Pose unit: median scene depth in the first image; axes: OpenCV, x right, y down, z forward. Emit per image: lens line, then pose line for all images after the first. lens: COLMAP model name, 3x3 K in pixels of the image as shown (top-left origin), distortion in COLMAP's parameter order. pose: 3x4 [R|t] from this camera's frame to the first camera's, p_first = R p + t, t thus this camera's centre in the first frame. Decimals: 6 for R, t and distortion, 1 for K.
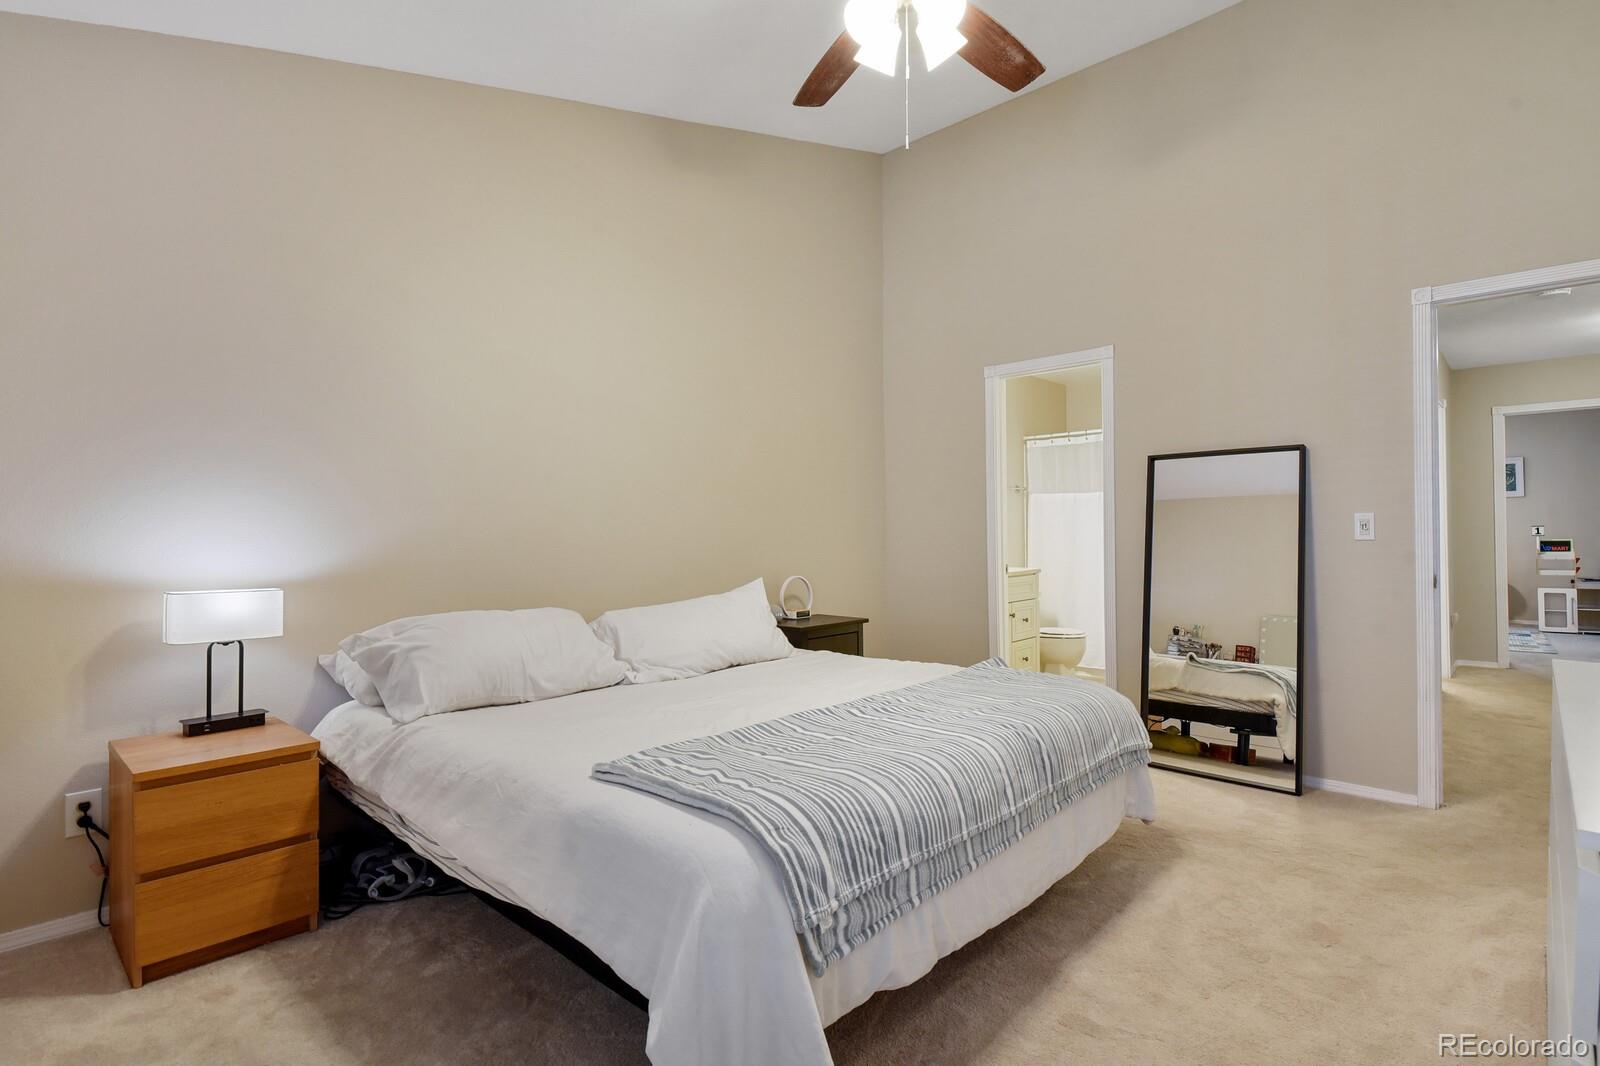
lens RADIAL K [[760.8, 0, 800.0], [0, 760.8, 533.0], [0, 0, 1]] dist [0.048811, -0.031075]
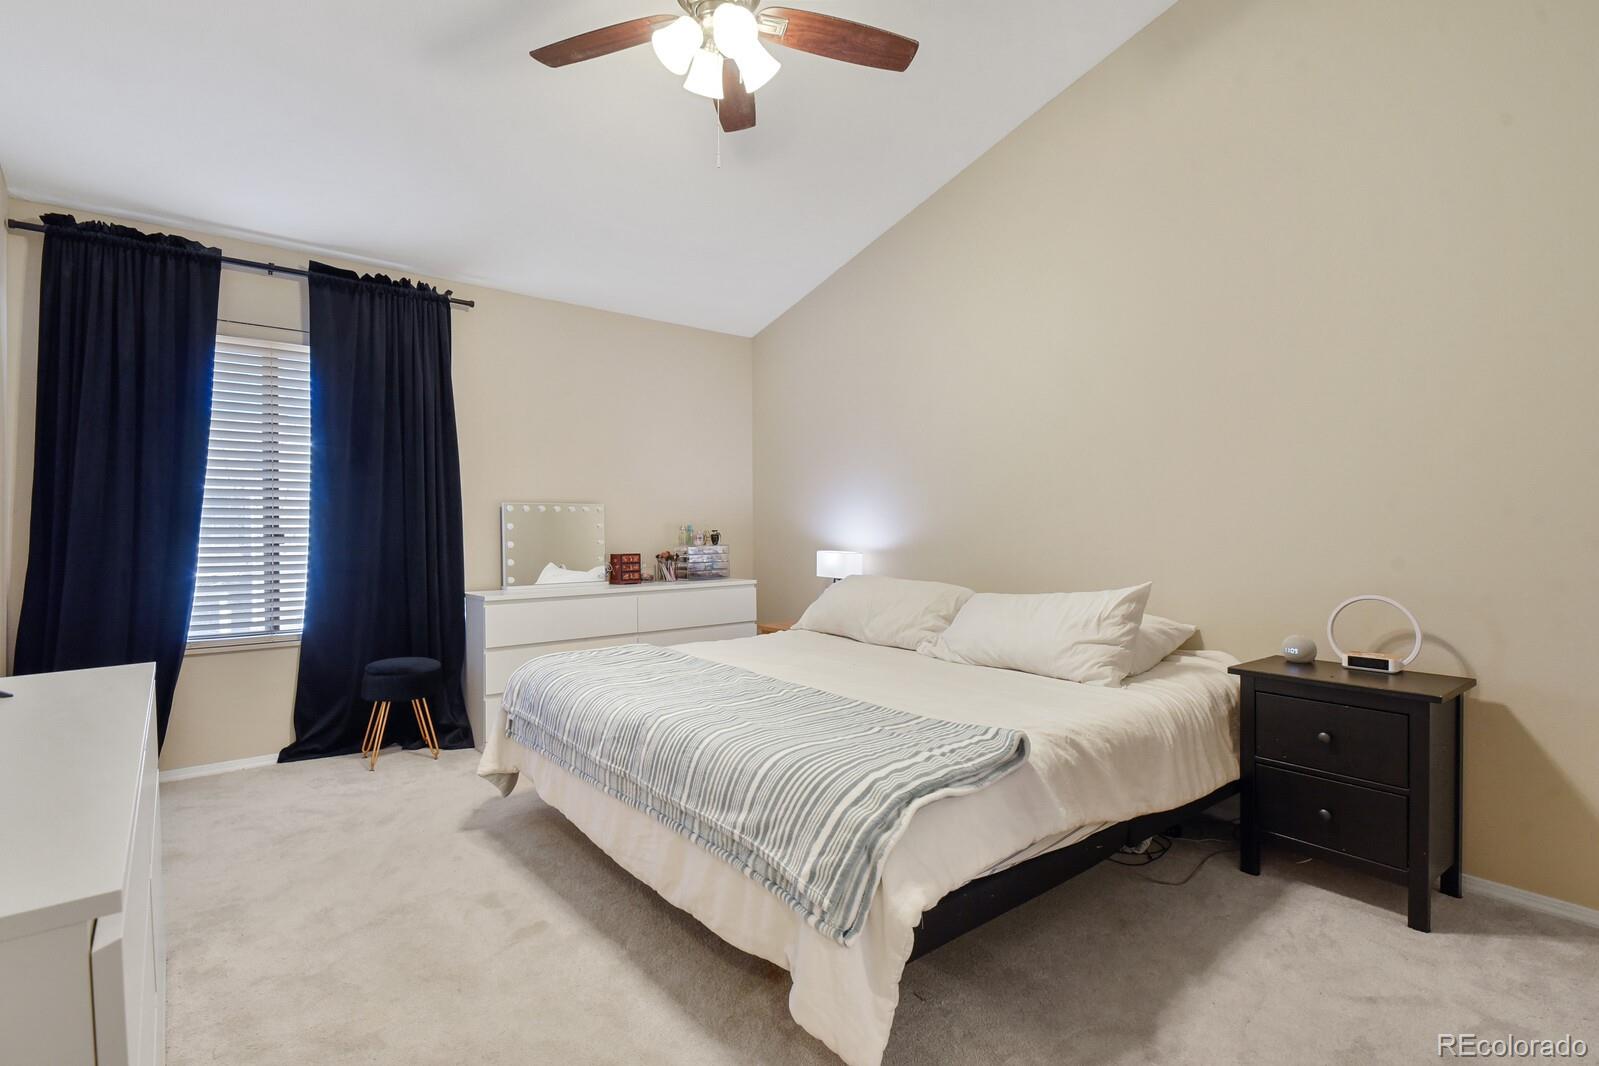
lens RADIAL K [[760.3, 0, 799.5], [0, 760.3, 533.0], [0, 0, 1]] dist [0.048811, -0.031075]
pose [[-0.119249, 0.022504, -0.992609, 1.230289], [0.004913, 0.999744, 0.022076, -0.011585], [0.992852, -0.002245, -0.119329, 1.268766]]
